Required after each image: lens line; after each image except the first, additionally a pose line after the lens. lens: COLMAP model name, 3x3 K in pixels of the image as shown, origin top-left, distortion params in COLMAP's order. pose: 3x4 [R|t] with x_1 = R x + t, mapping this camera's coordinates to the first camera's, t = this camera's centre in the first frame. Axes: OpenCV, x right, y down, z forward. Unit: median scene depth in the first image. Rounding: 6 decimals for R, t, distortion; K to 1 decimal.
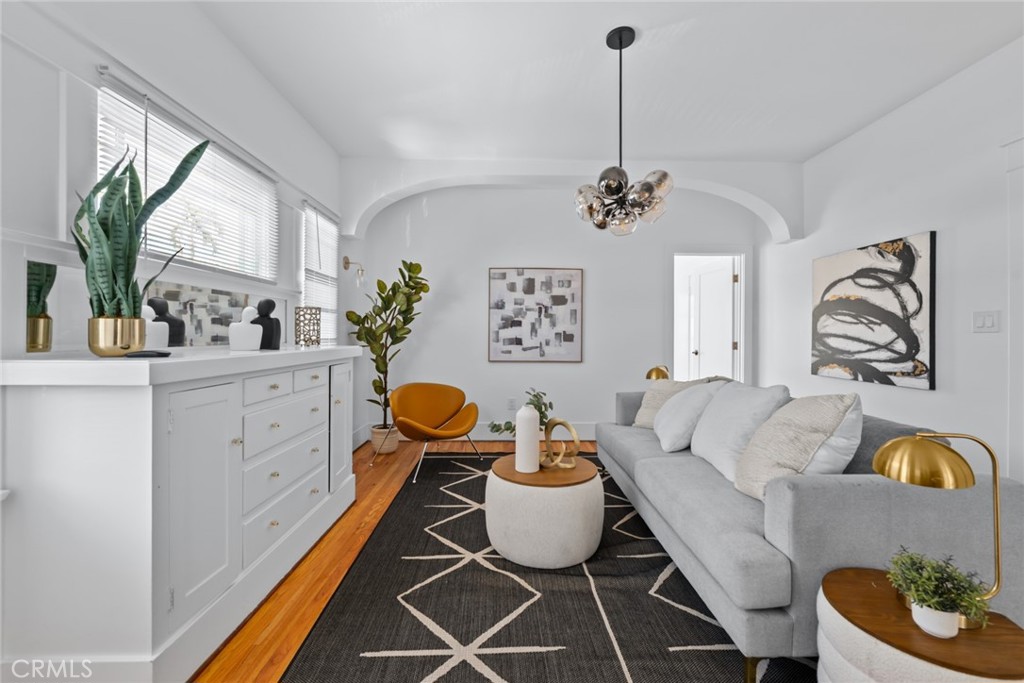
lens RADIAL K [[408.4, 0, 512.7], [0, 408.4, 336.5], [0, 0, 1]] dist [0.002219, 0.000133]
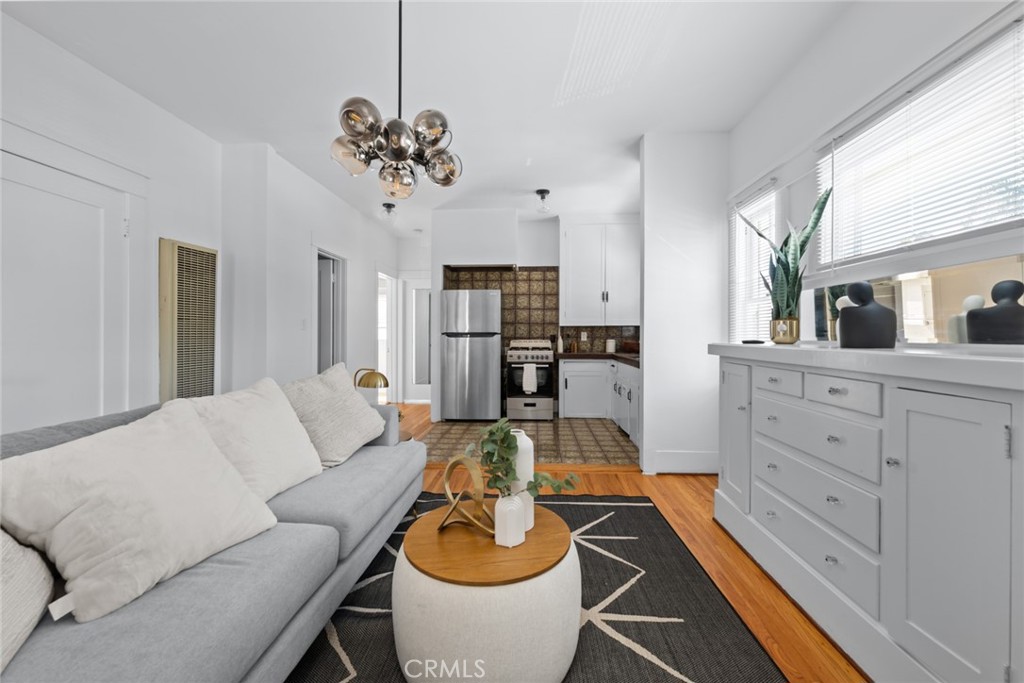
lens RADIAL K [[408.4, 0, 511.8], [0, 408.4, 337.9], [0, 0, 1]] dist [0.002219, 0.000133]
pose [[-0.997207, -0.006395, 0.074411, -0.007559], [-0.005880, 0.999957, 0.007132, 0.013719], [-0.074453, 0.006675, -0.997202, 1.951230]]
